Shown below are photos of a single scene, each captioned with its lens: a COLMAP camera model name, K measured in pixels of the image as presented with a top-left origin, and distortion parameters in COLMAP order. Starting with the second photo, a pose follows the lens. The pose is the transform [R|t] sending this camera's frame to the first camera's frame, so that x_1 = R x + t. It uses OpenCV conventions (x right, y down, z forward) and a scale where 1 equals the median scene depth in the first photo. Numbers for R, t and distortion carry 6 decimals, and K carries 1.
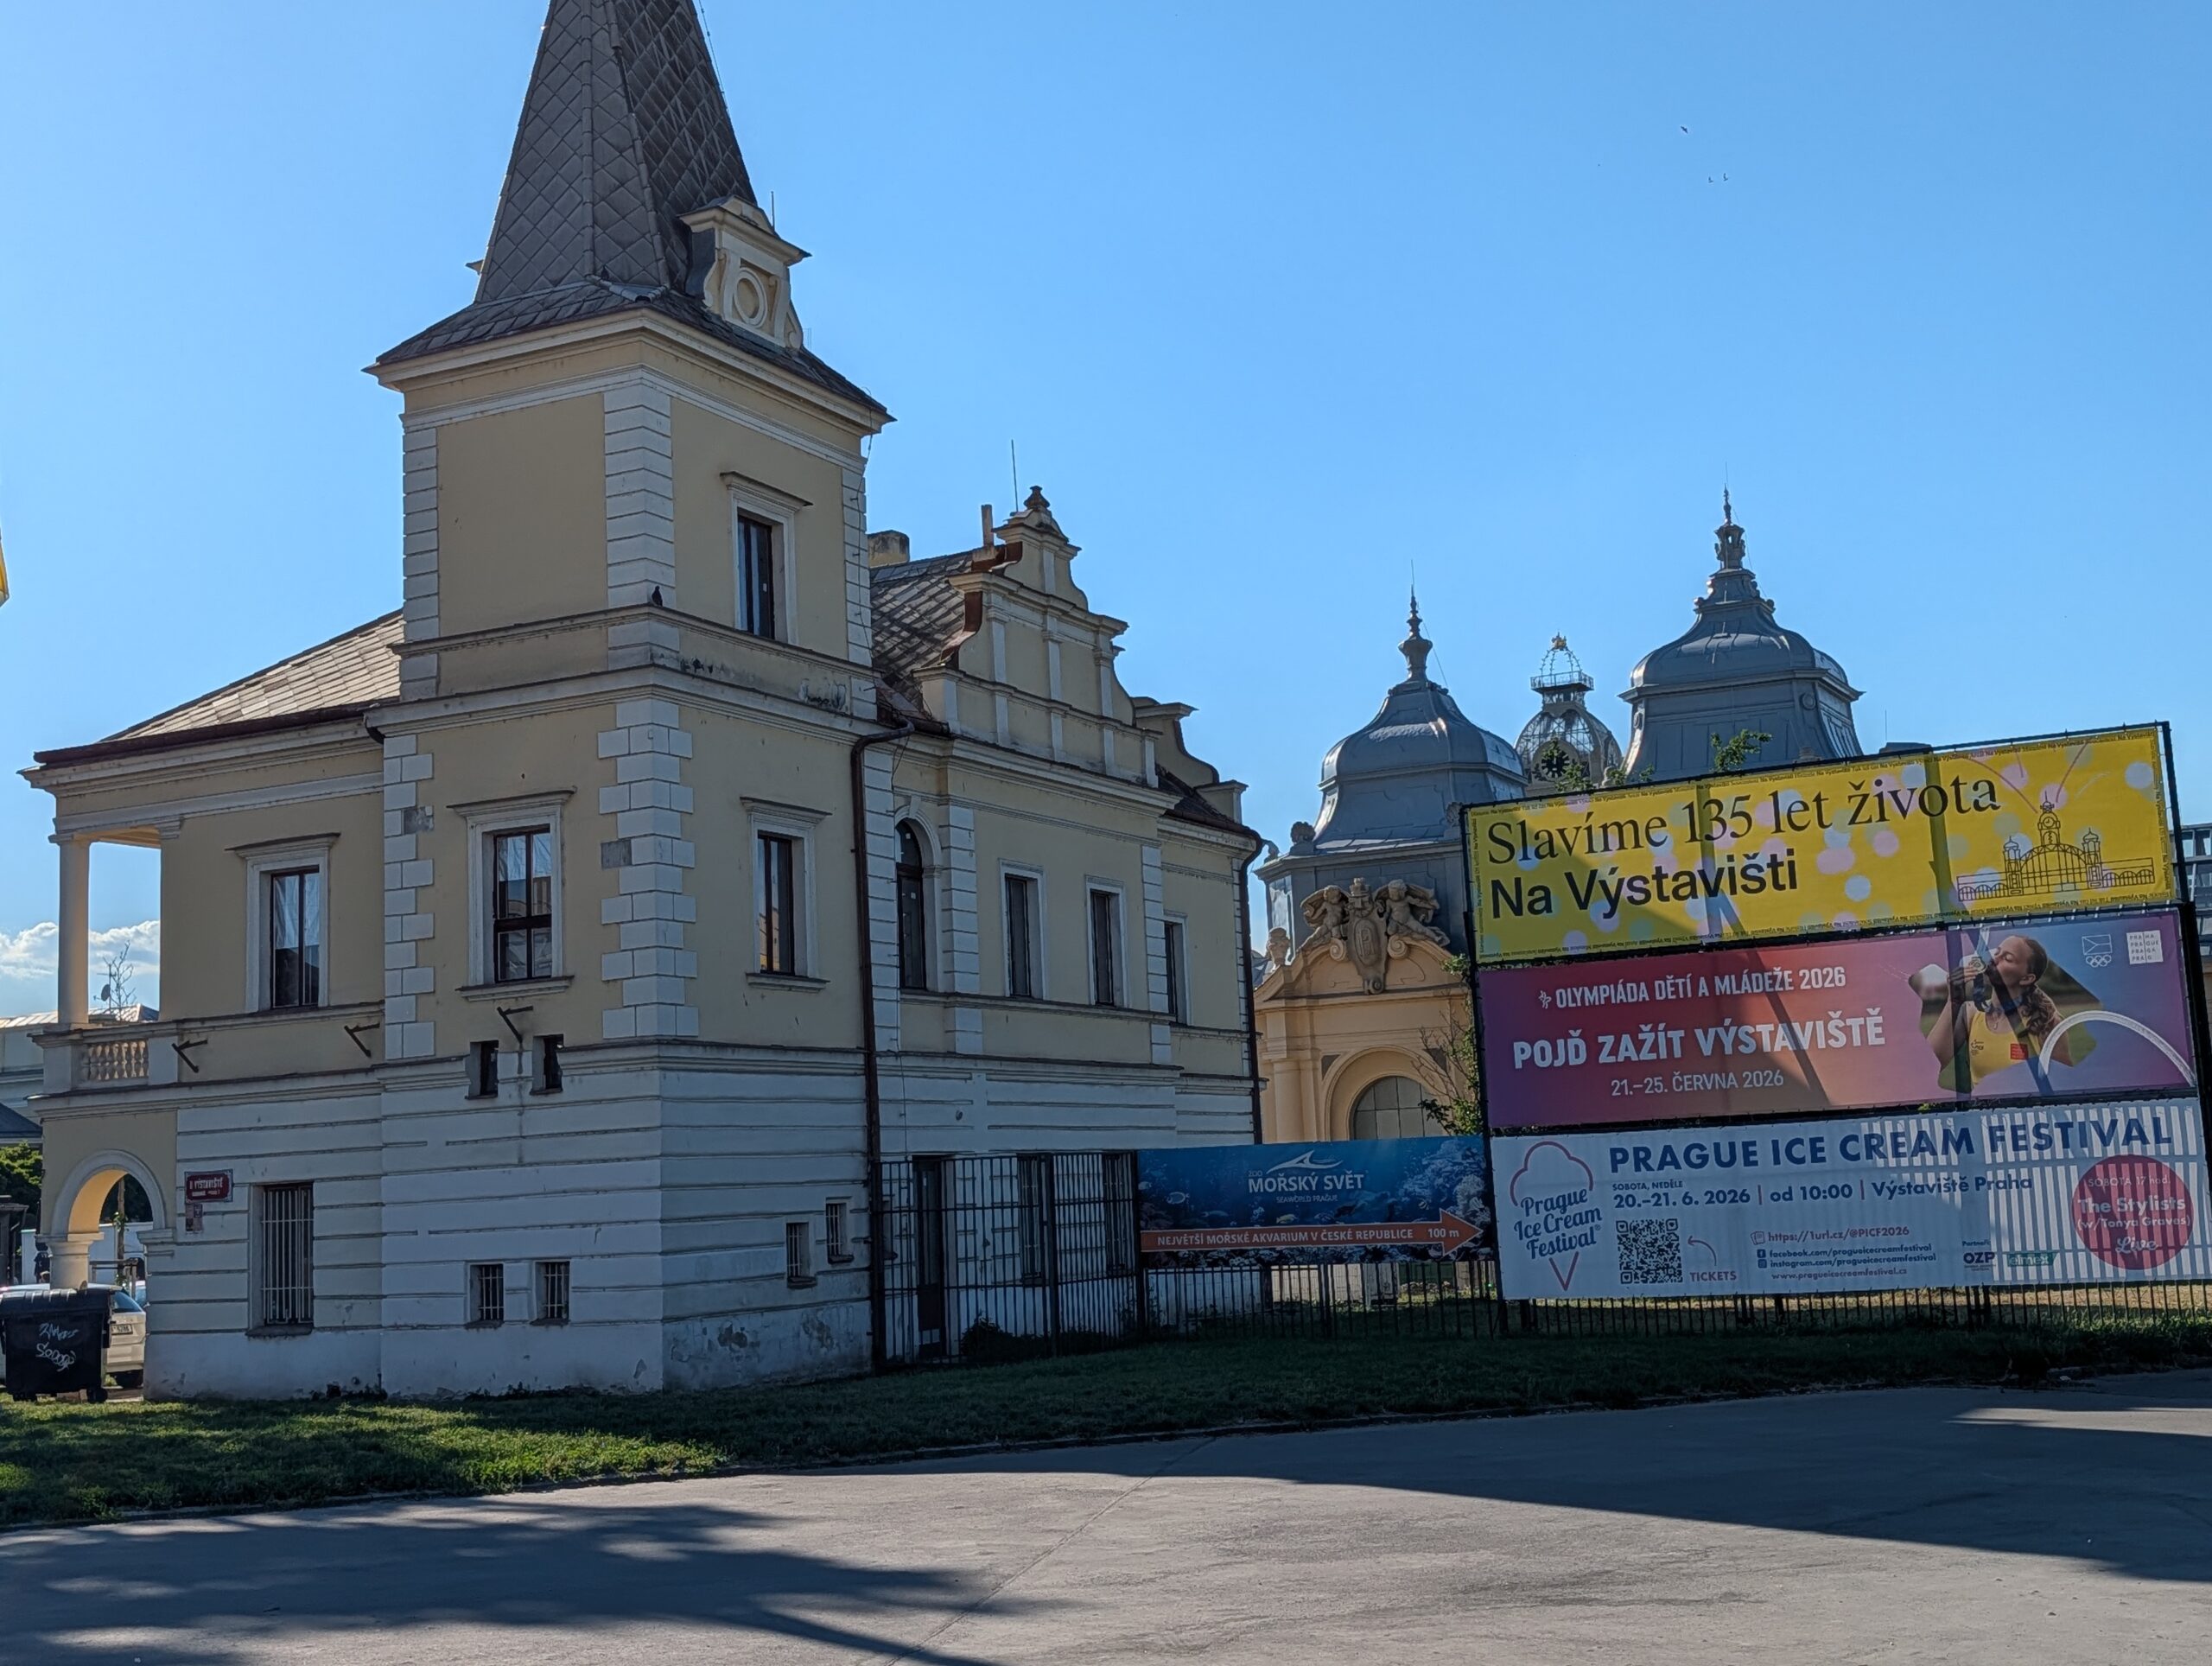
lens RADIAL K [[2515.9, 0, 1095.7], [0, 2515.9, 749.1], [0, 0, 1]] dist [0.180505, -0.471654]
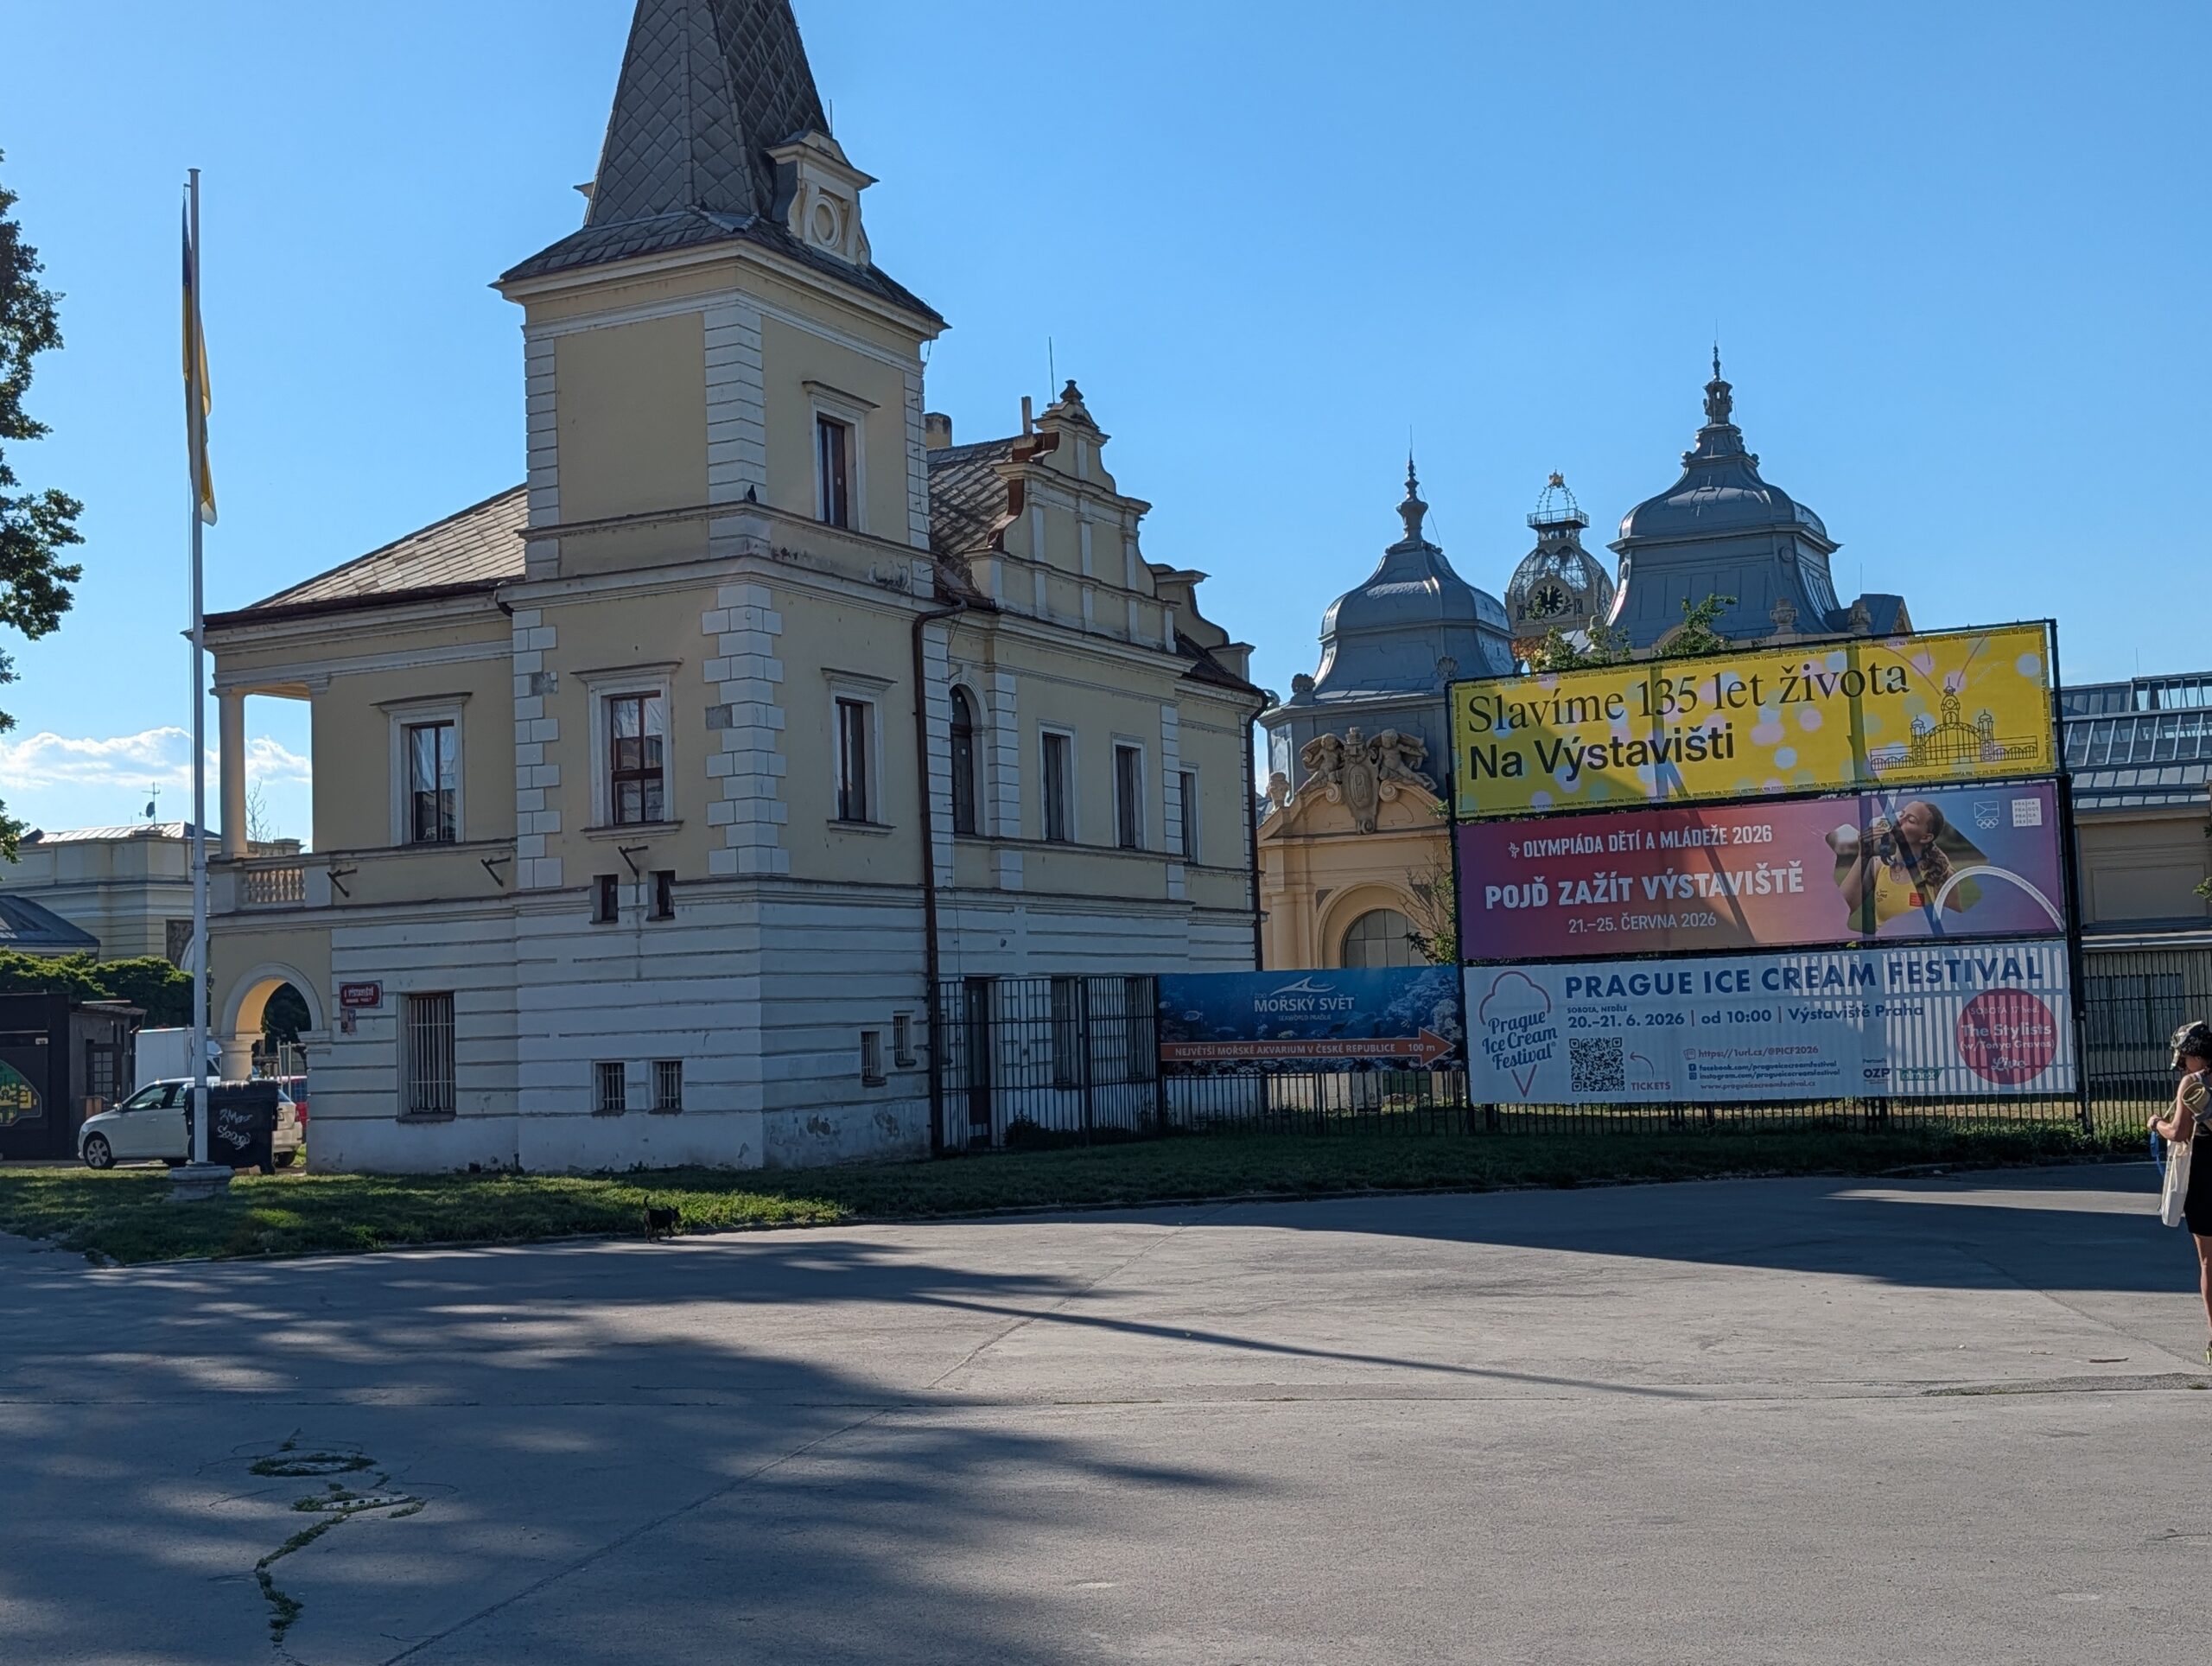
lens RADIAL K [[2515.9, 0, 1095.7], [0, 2515.9, 749.1], [0, 0, 1]] dist [0.180505, -0.471654]
pose [[0.999920, 0.012386, 0.002606, -0.017370], [-0.012537, 0.997524, 0.069196, -0.024686], [-0.001743, -0.069224, 0.997600, -0.149016]]
